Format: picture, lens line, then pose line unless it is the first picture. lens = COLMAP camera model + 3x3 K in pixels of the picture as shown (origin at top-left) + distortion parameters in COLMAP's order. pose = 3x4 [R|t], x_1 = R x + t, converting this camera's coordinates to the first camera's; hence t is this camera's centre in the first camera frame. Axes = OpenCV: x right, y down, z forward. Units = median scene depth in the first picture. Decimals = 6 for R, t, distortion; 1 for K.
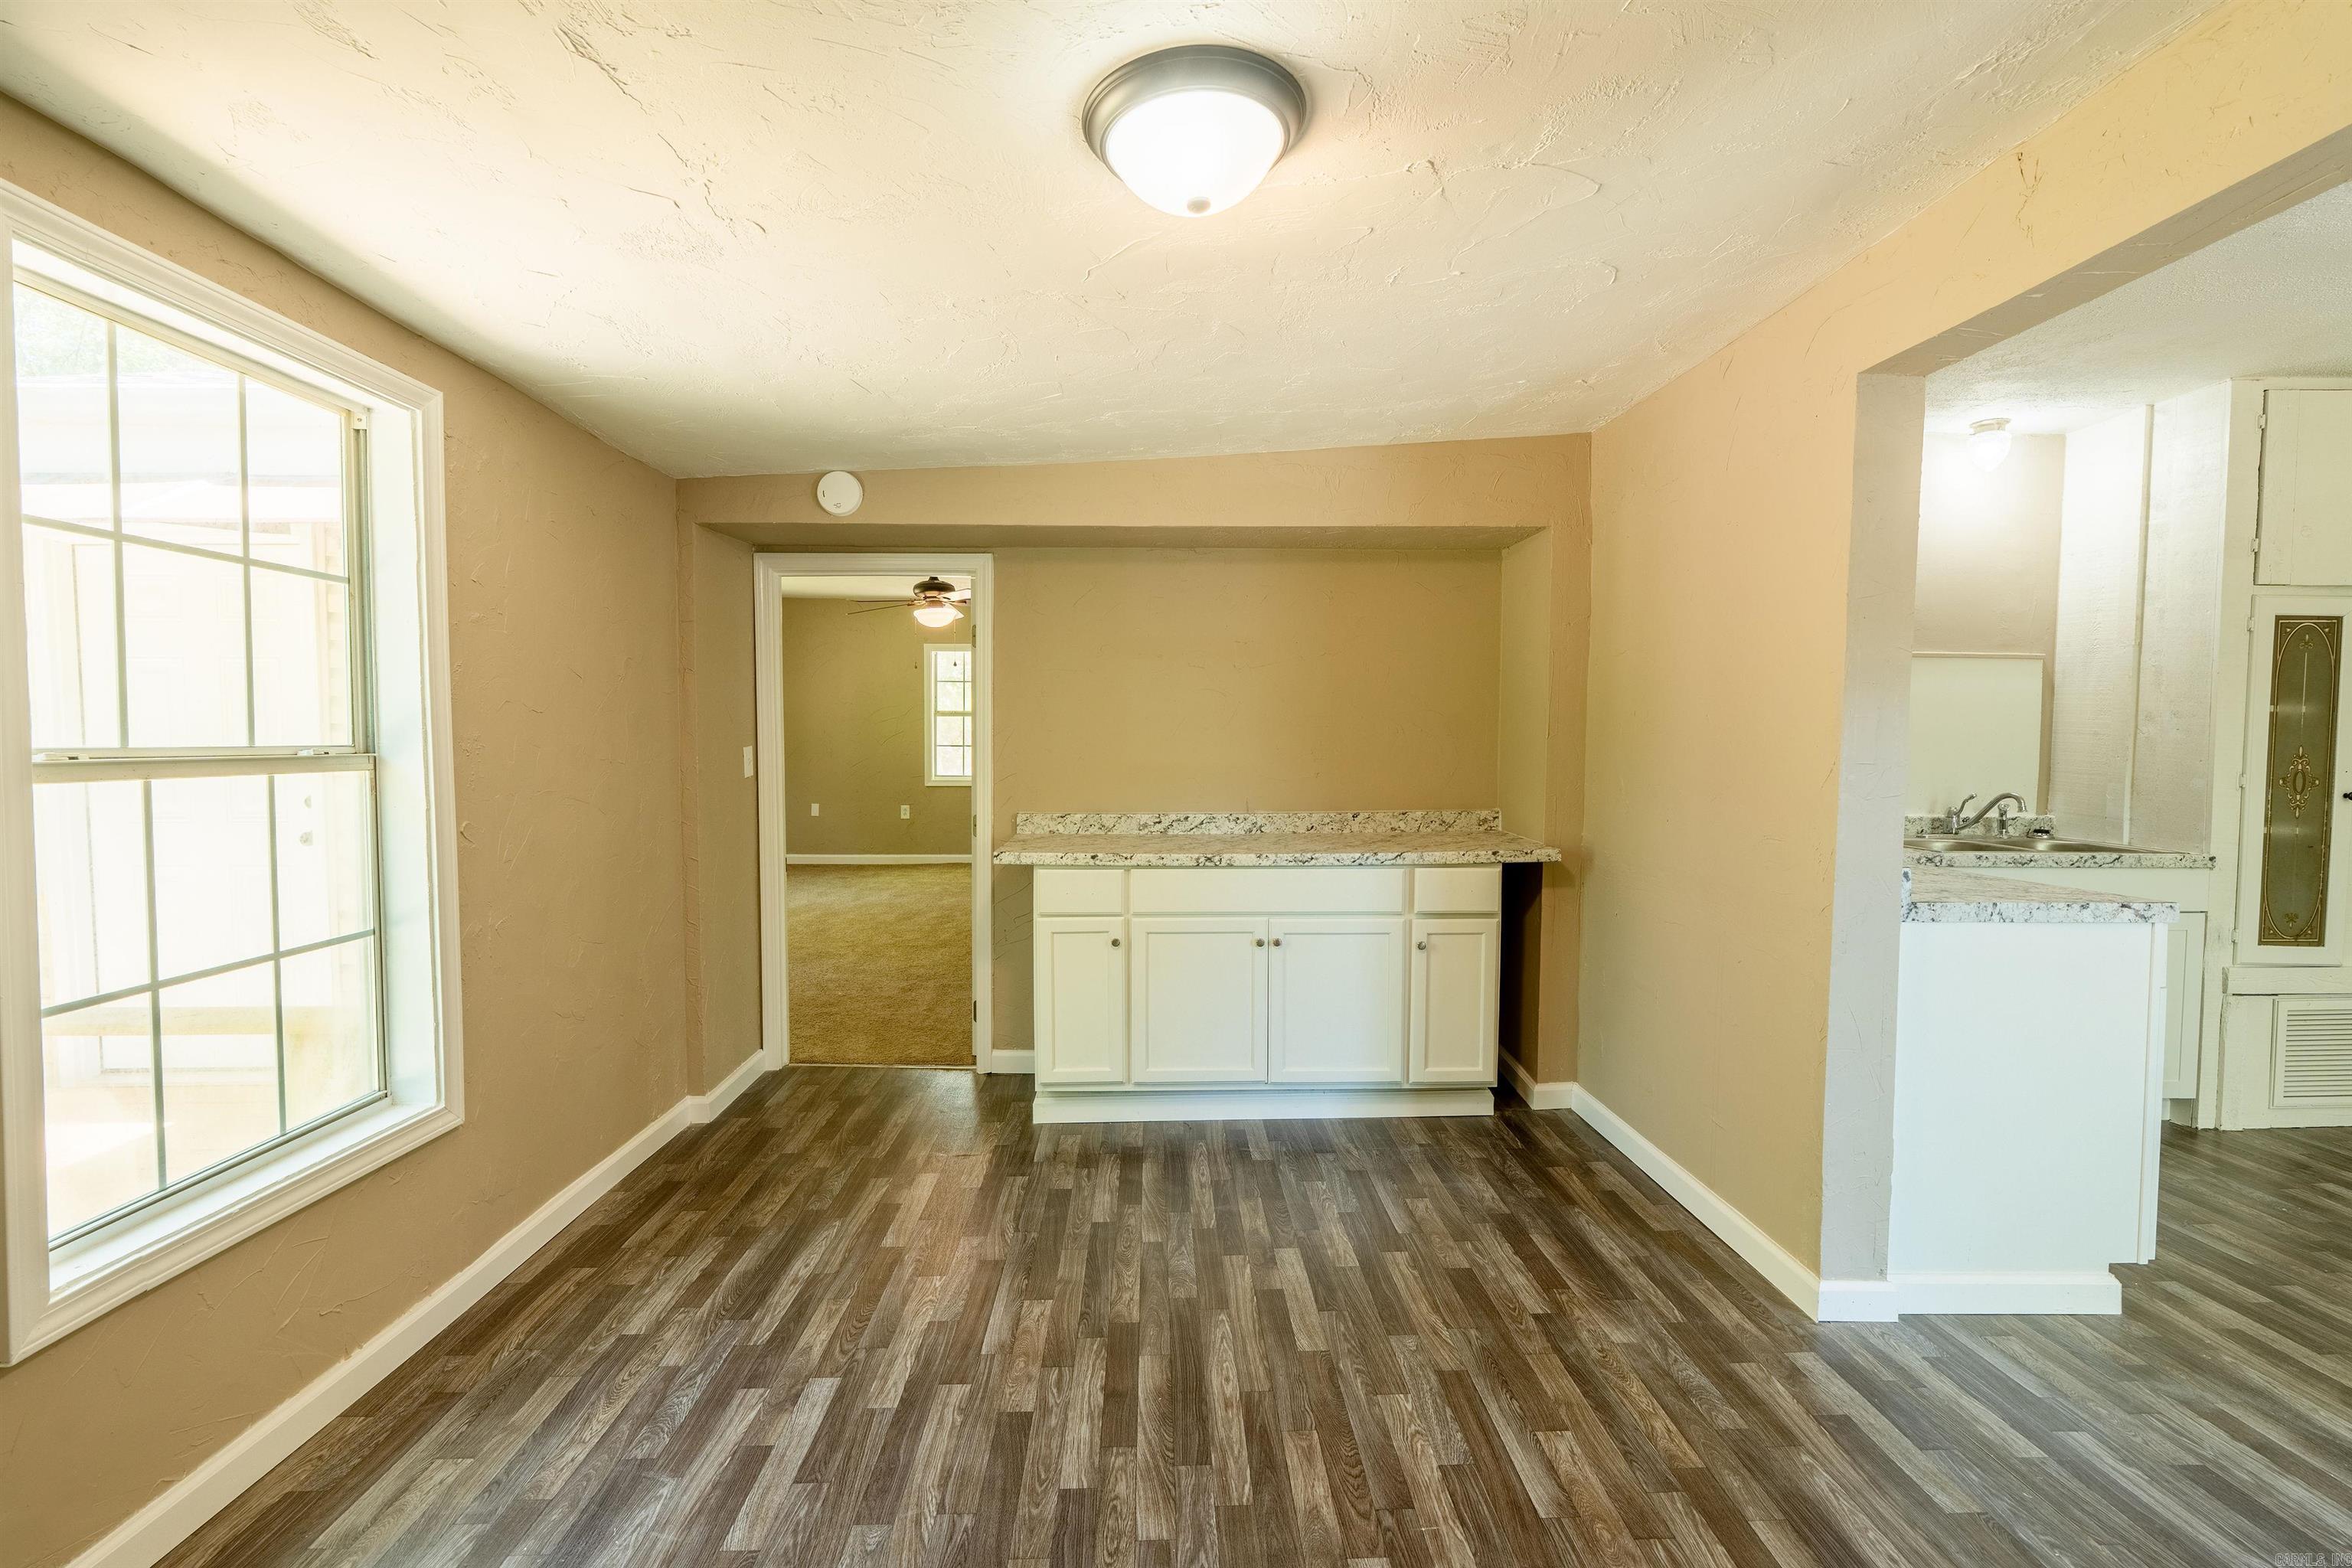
lens RADIAL K [[1052.6, 0, 1178.1], [0, 1052.6, 776.1], [0, 0, 1]] dist [0.000081, 0.001384]
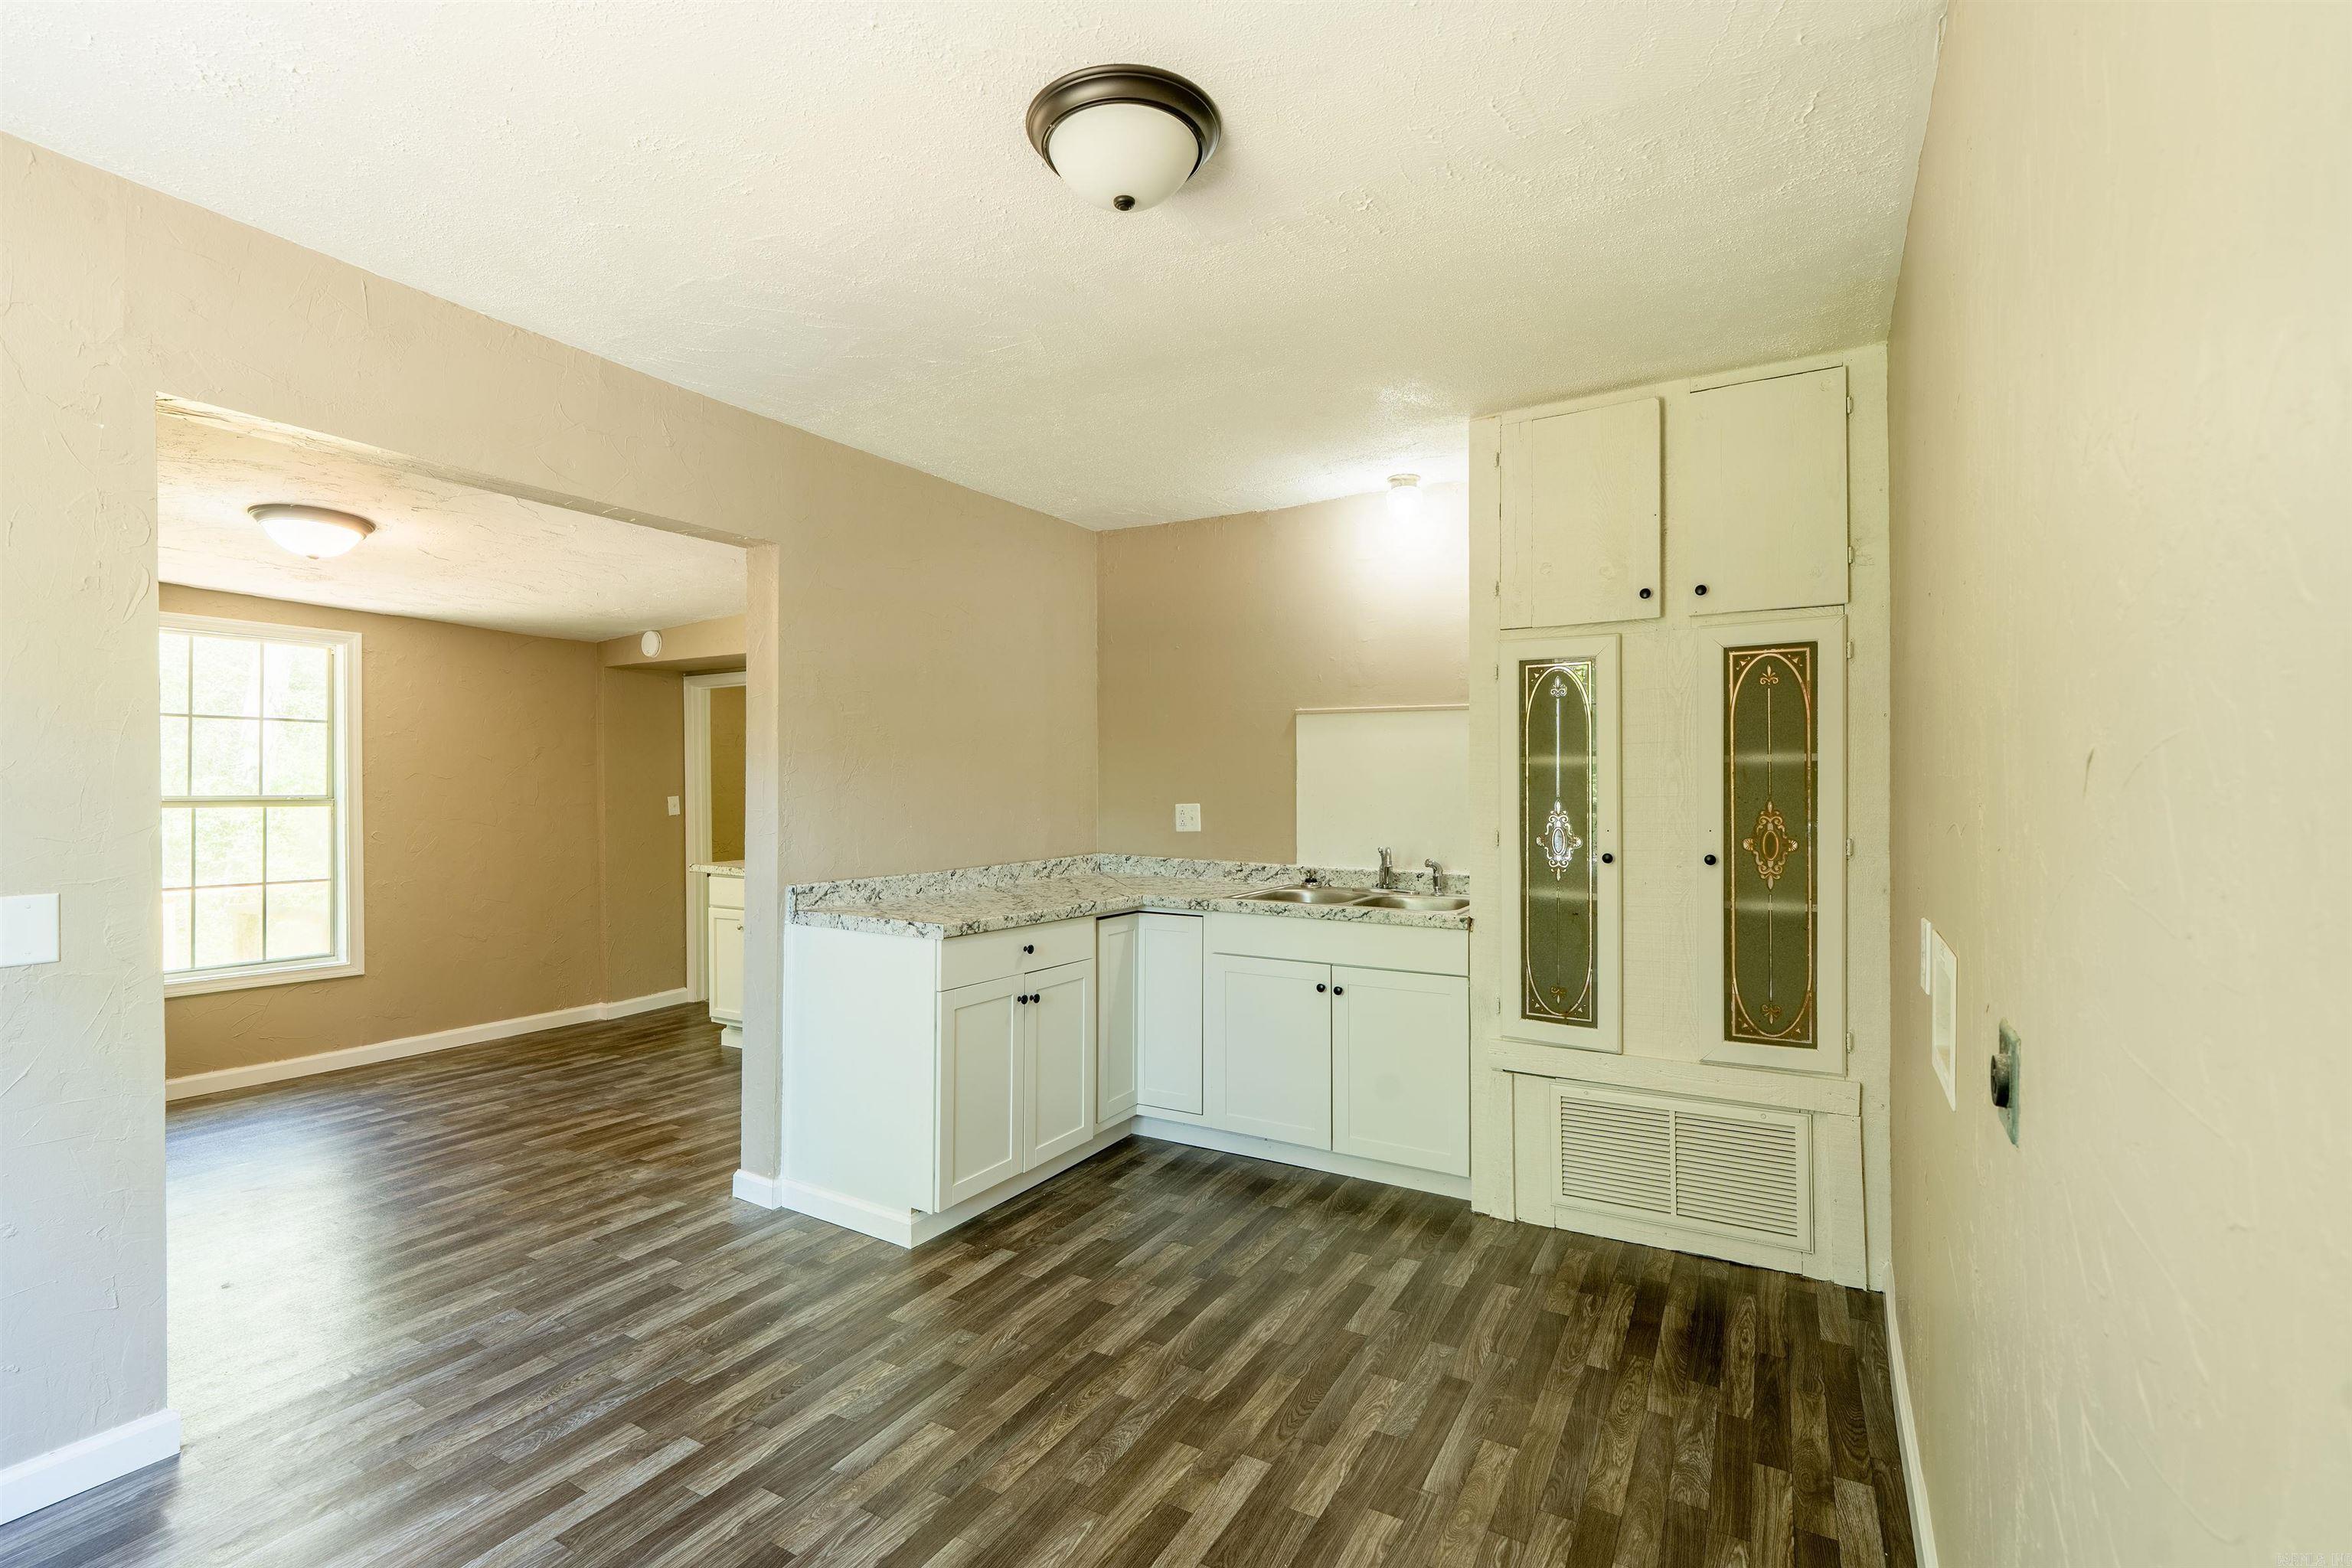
lens RADIAL K [[1052.6, 0, 1173.7], [0, 1052.6, 792.2], [0, 0, 1]] dist [0.000081, 0.001384]
pose [[0.840365, -0.000163, -0.542021, 1.267010], [-0.020775, 0.999255, -0.032512, 0.000369], [0.541622, 0.038582, 0.839736, 0.065915]]
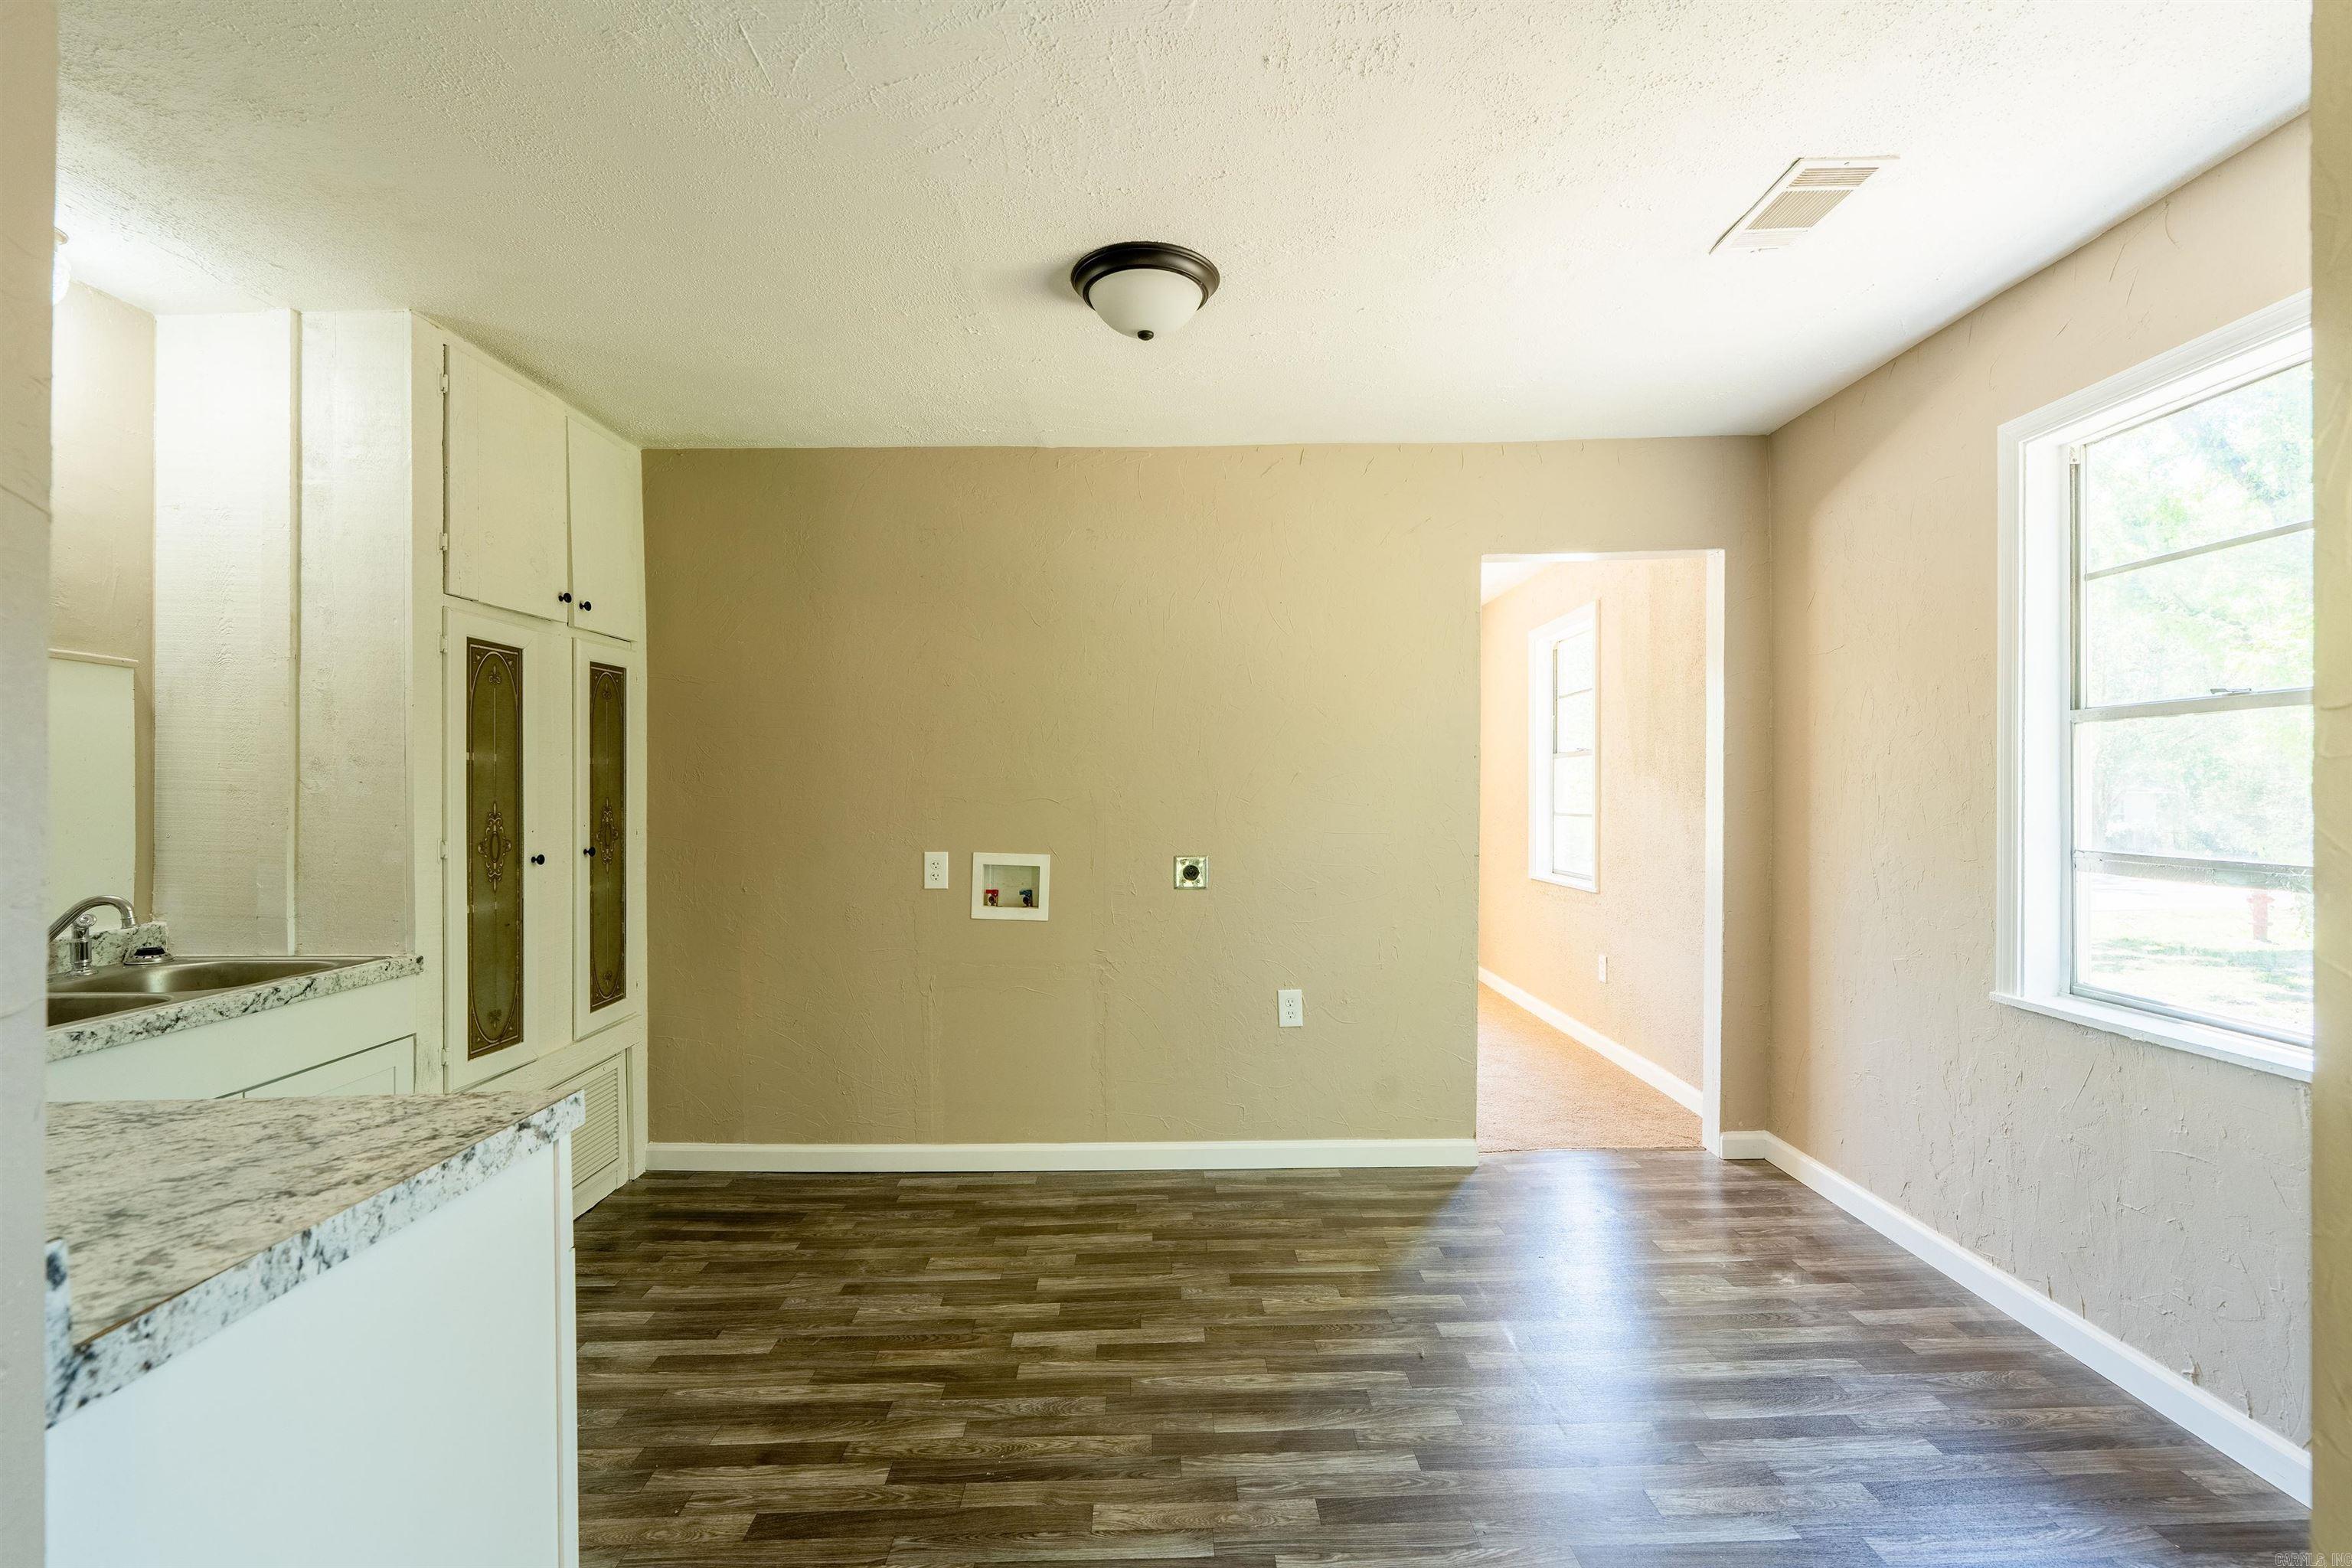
lens RADIAL K [[1052.6, 0, 1163.3], [0, 1052.6, 782.3], [0, 0, 1]] dist [0.000081, 0.001384]
pose [[0.039758, -0.000894, 0.999209, 0.276069], [0.050086, 0.998744, -0.001099, -0.017340], [-0.997953, 0.050090, 0.039753, 0.453033]]
